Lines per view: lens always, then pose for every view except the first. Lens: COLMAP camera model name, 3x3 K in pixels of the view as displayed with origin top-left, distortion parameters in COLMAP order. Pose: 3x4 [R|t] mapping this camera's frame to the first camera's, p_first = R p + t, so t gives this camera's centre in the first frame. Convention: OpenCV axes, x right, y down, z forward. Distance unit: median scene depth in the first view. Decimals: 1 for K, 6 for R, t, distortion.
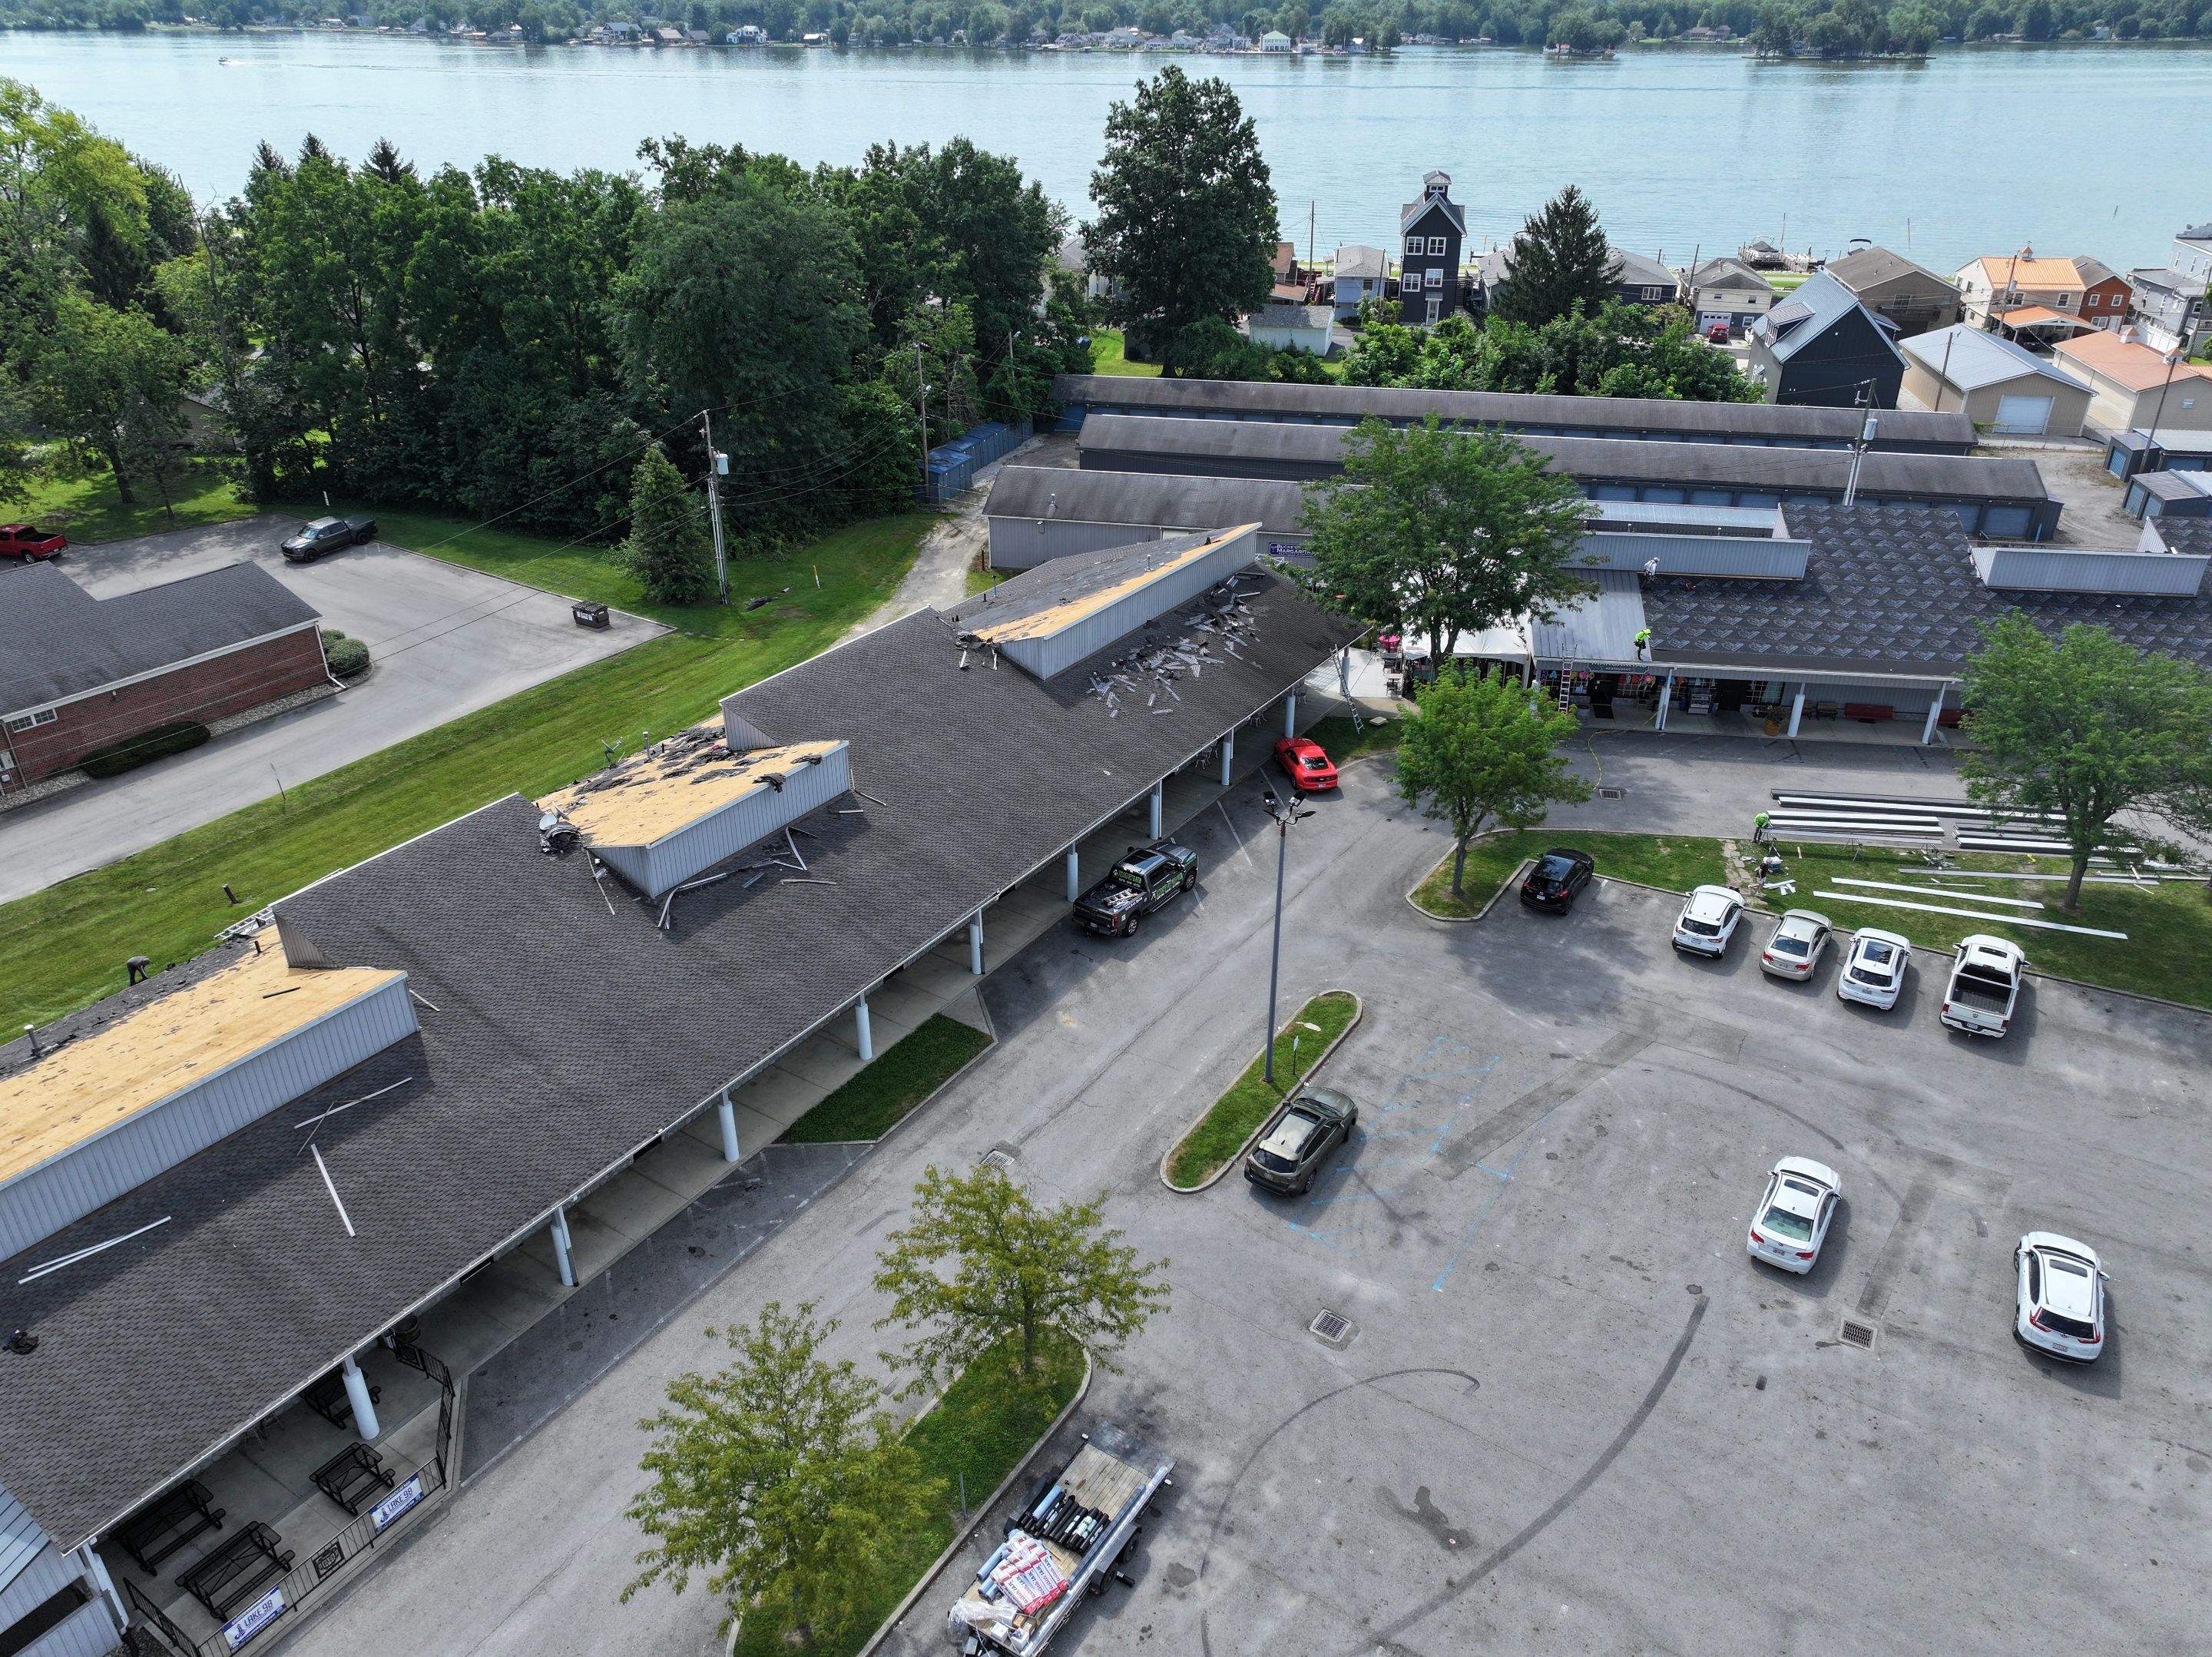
lens RADIAL K [[1562.0, 0, 1114.8], [0, 1562.0, 822.2], [0, 0, 1]] dist [-0.001767, 0.020116]
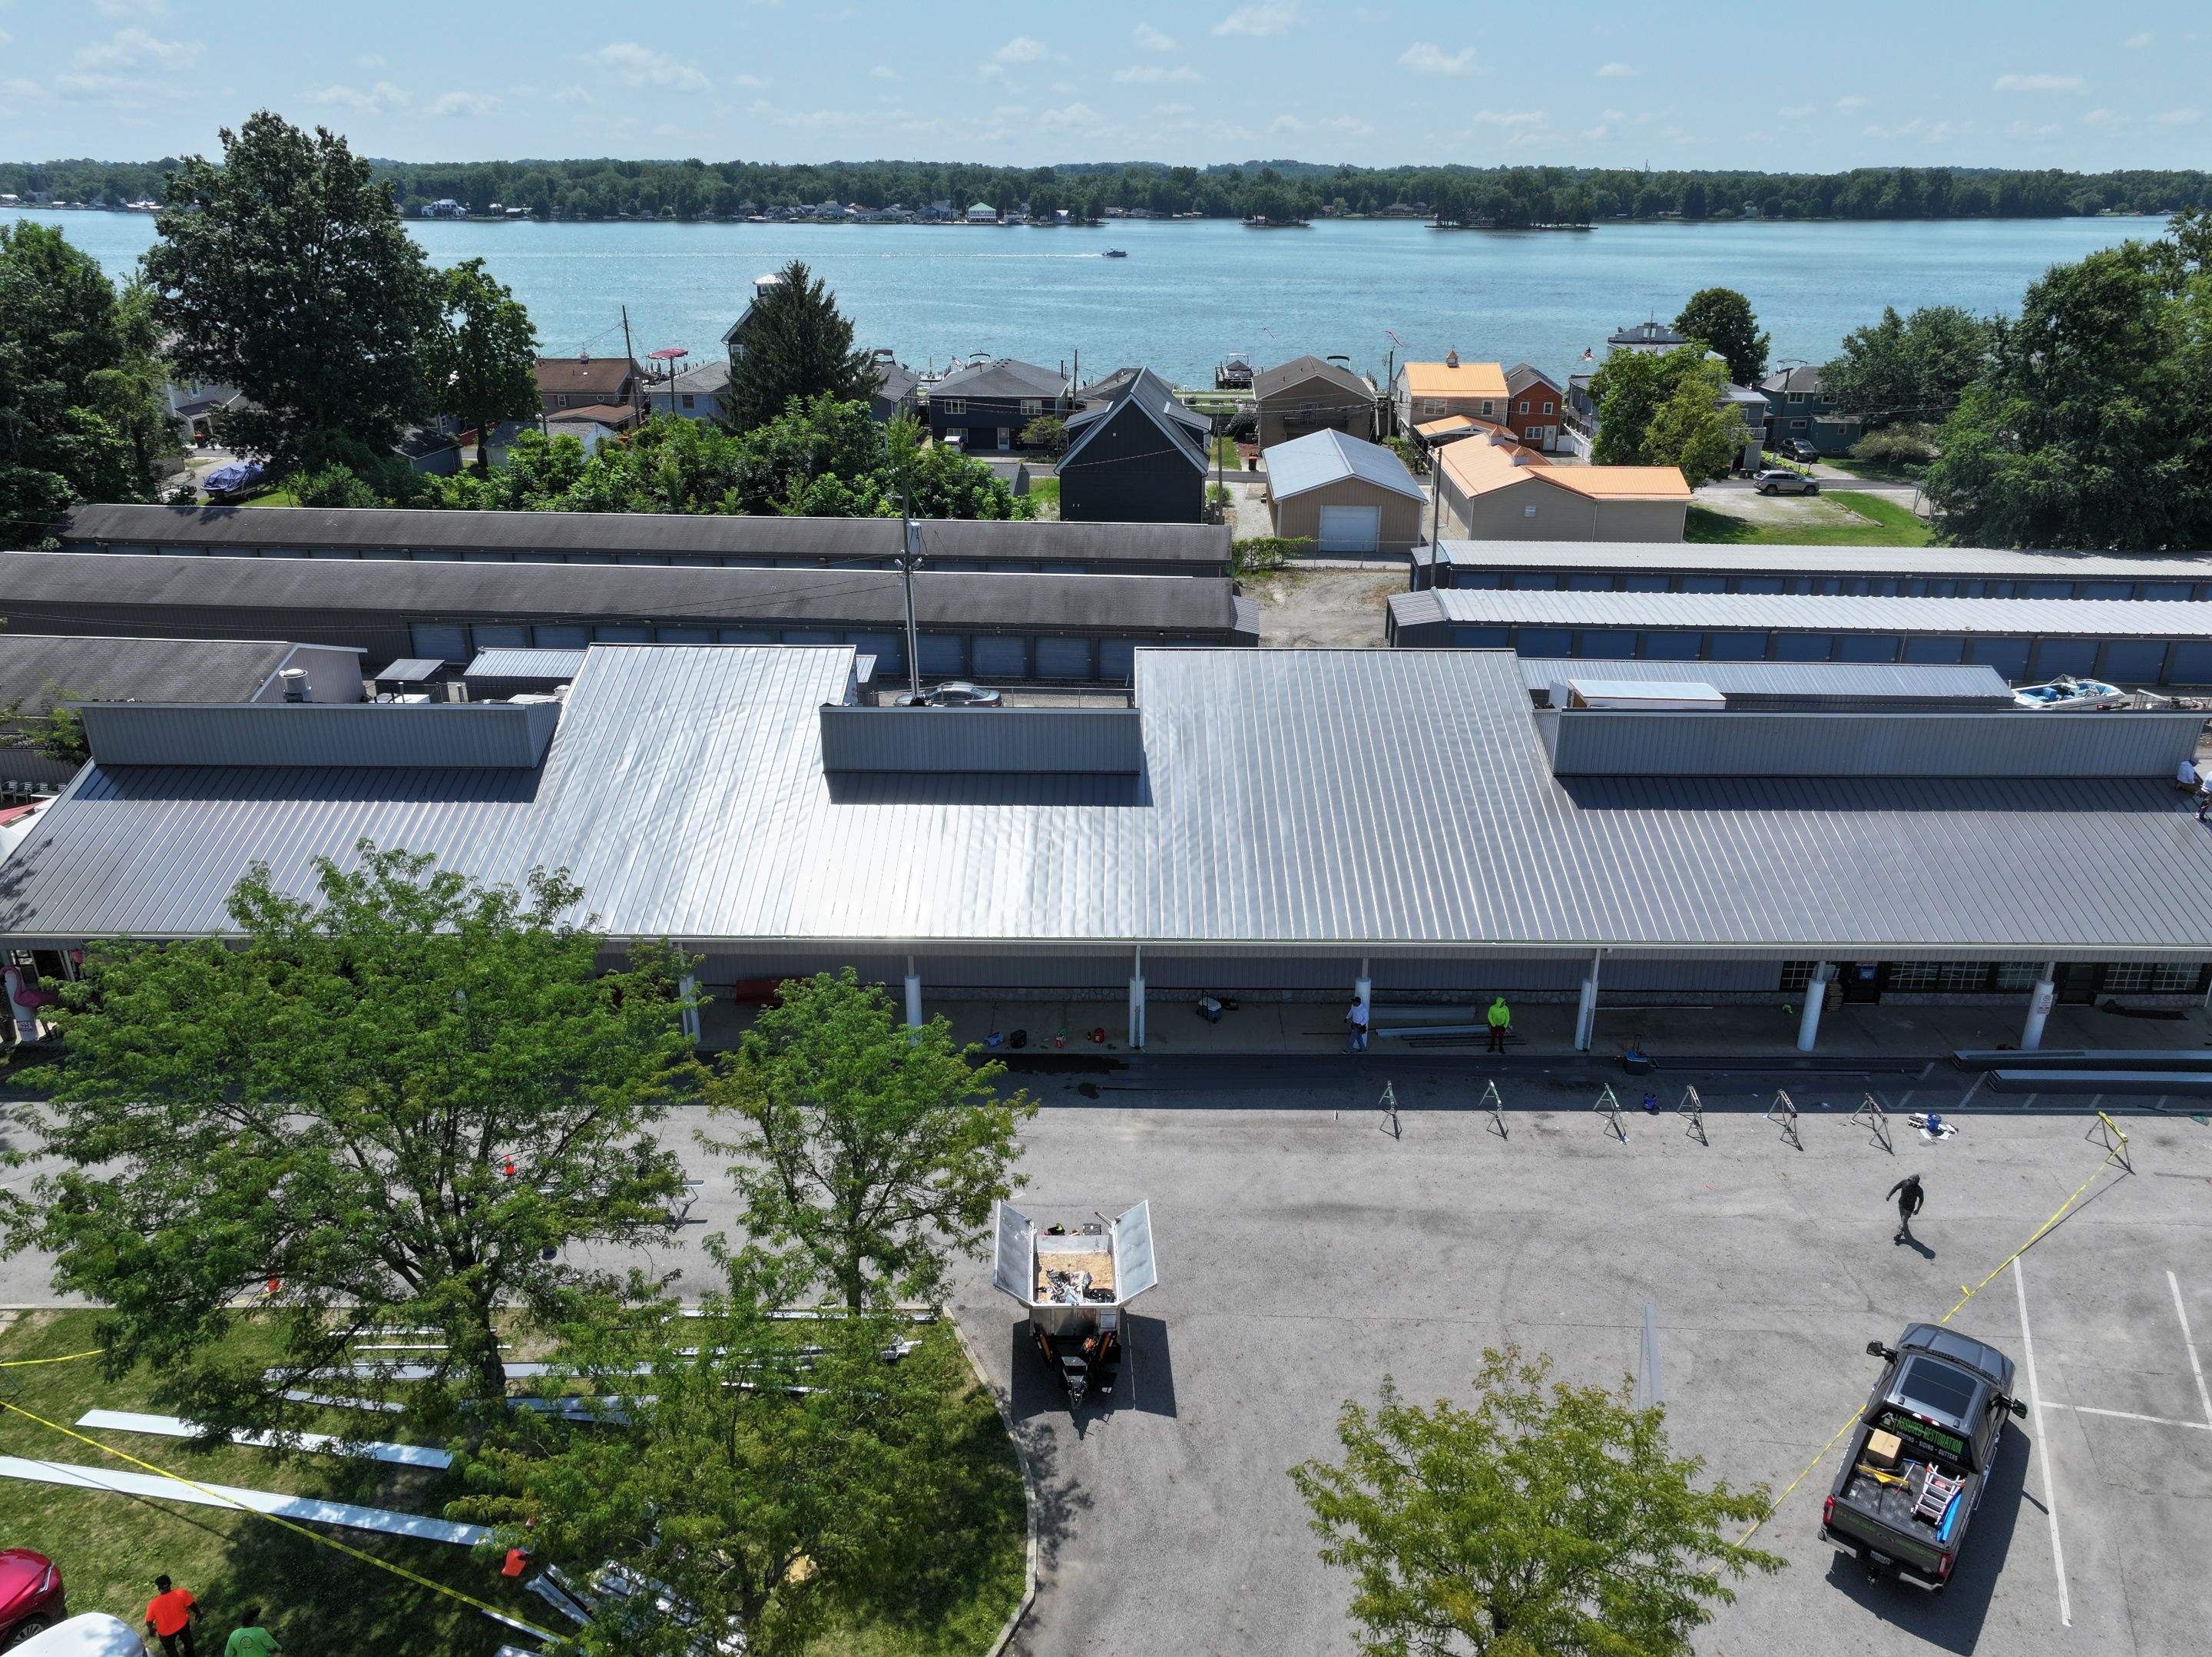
lens RADIAL K [[1562.0, 0, 1121.0], [0, 1562.0, 832.9], [0, 0, 1]] dist [-0.001767, 0.020116]
pose [[0.991440, -0.047422, 0.121643, 0.502656], [0.058683, 0.994145, -0.090727, -0.054501], [-0.116628, 0.097089, 0.988419, 0.329066]]
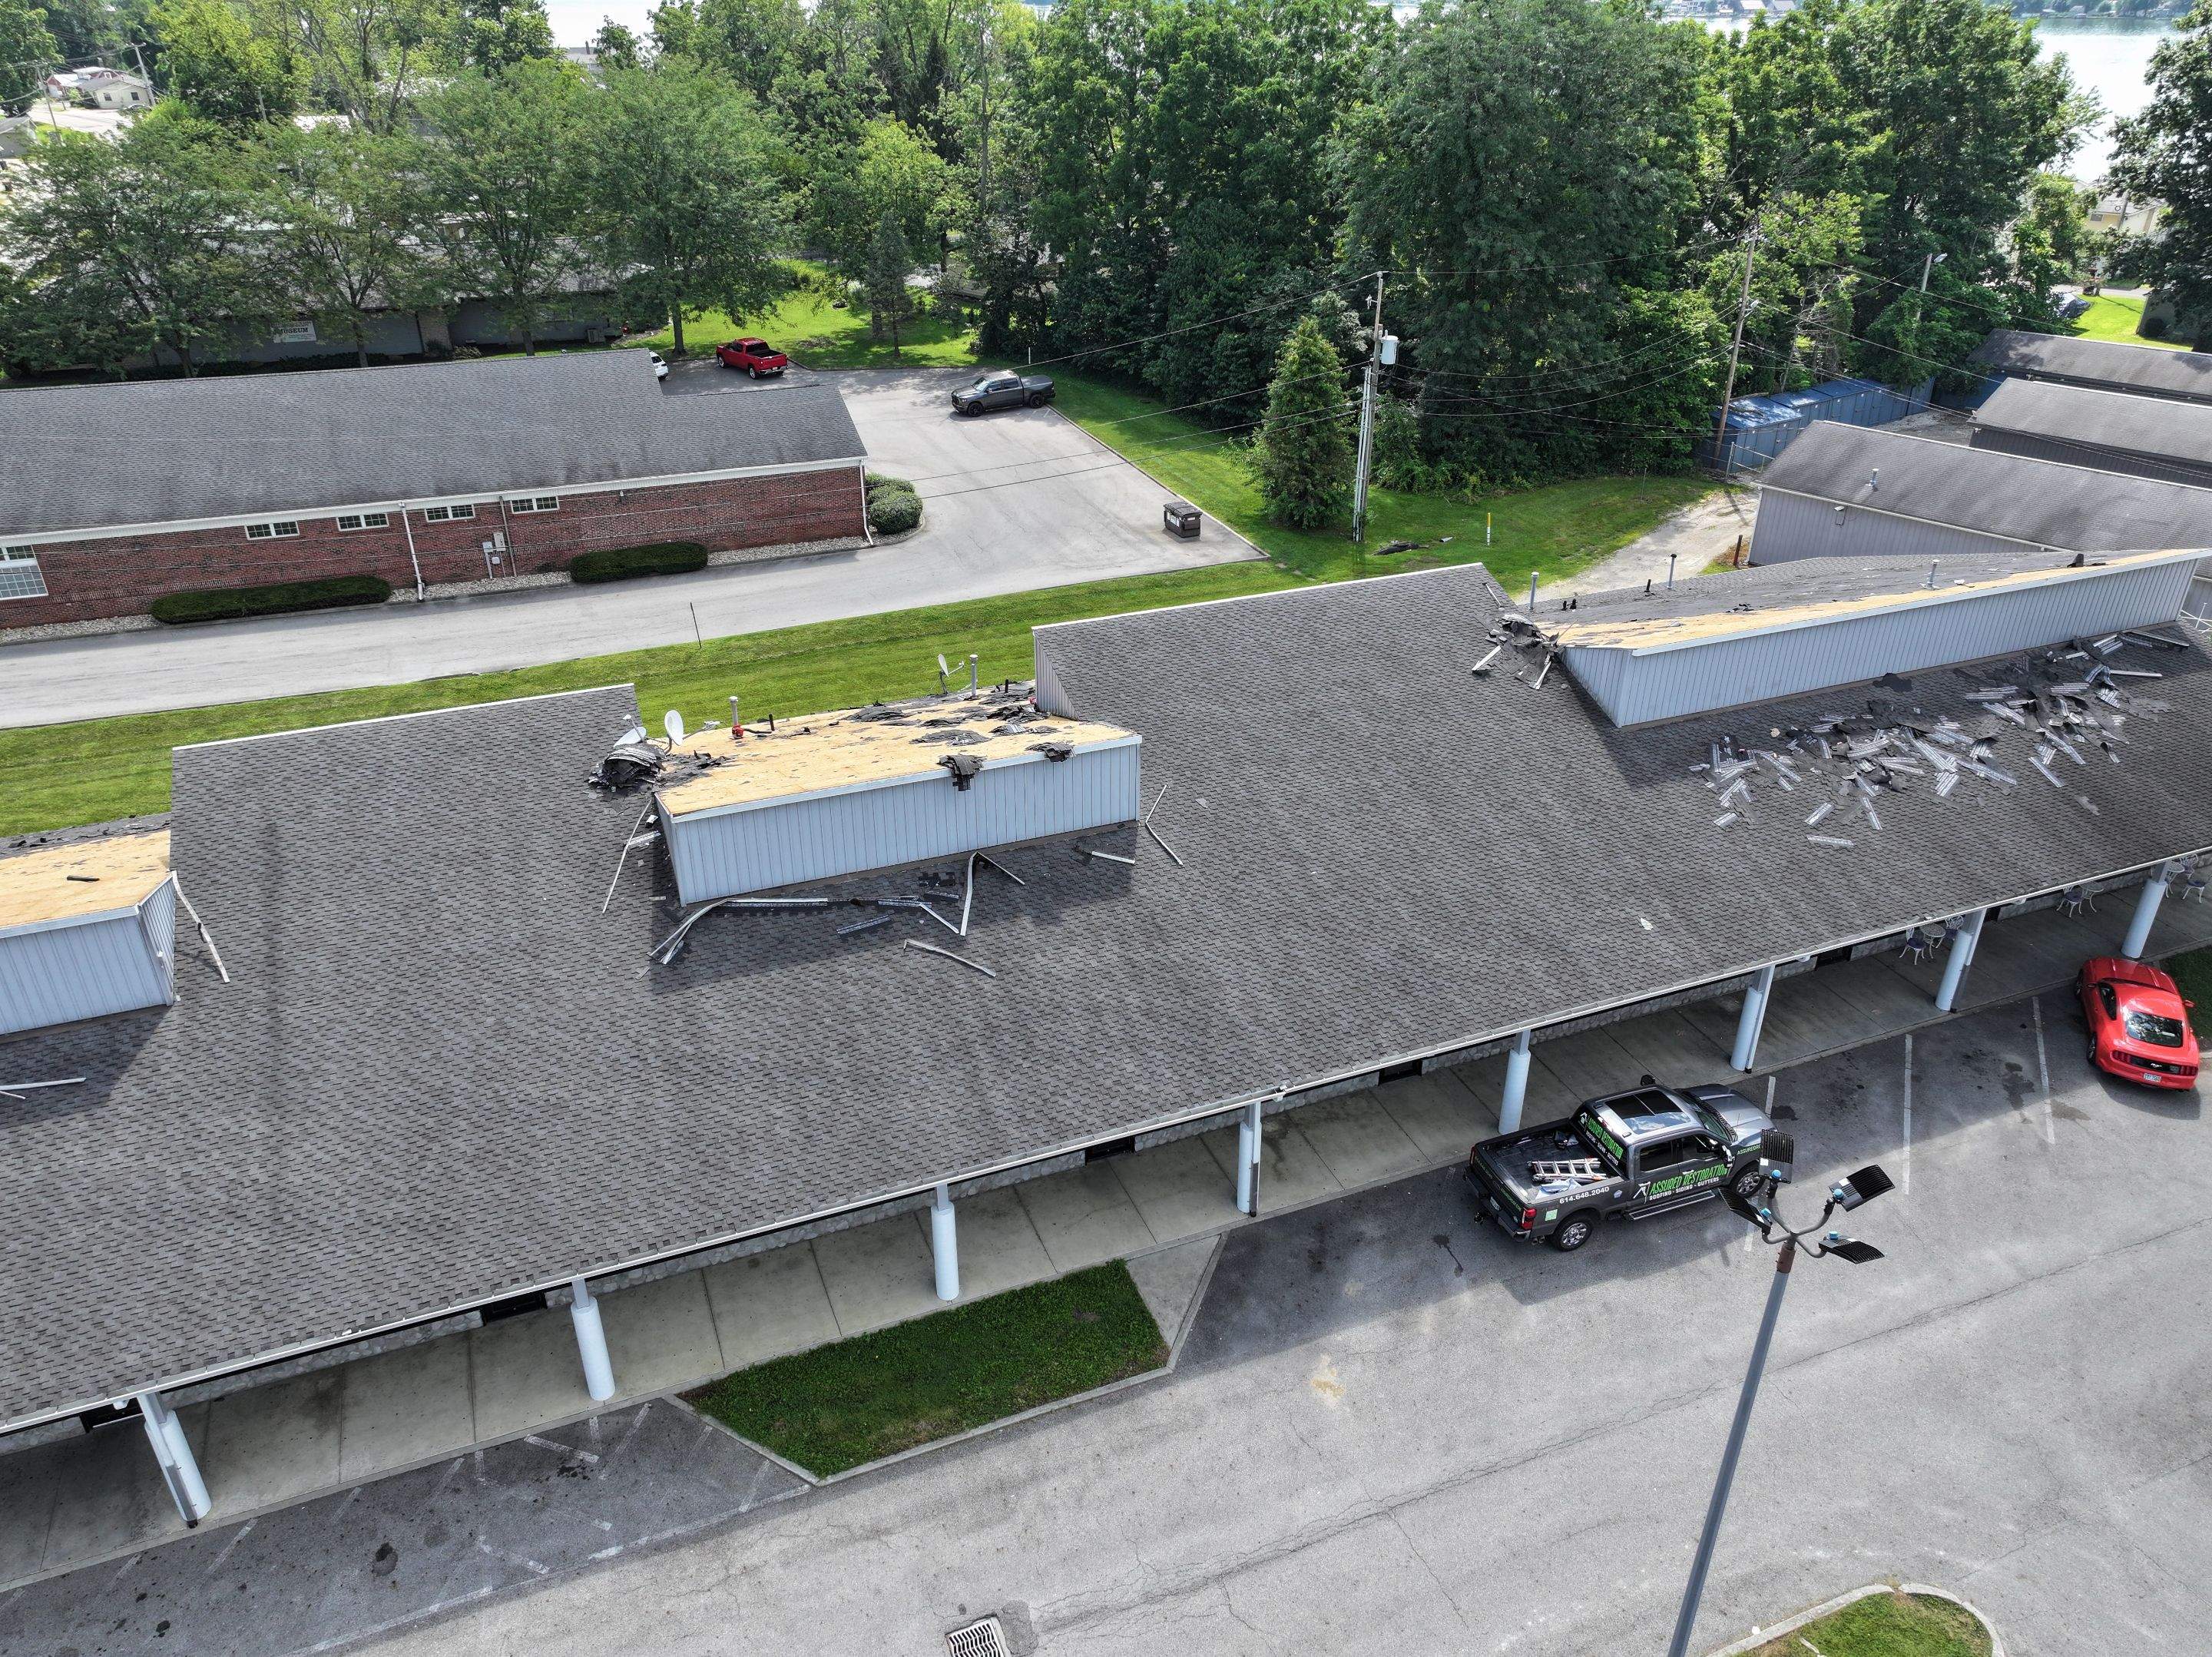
lens RADIAL K [[1562.0, 0, 1108.1], [0, 1562.0, 819.6], [0, 0, 1]] dist [-0.001767, 0.020116]
pose [[0.819730, 0.271028, -0.504565, 0.069636], [-0.268727, 0.959966, 0.079066, -0.039974], [0.505794, 0.070777, 0.859746, 0.316862]]
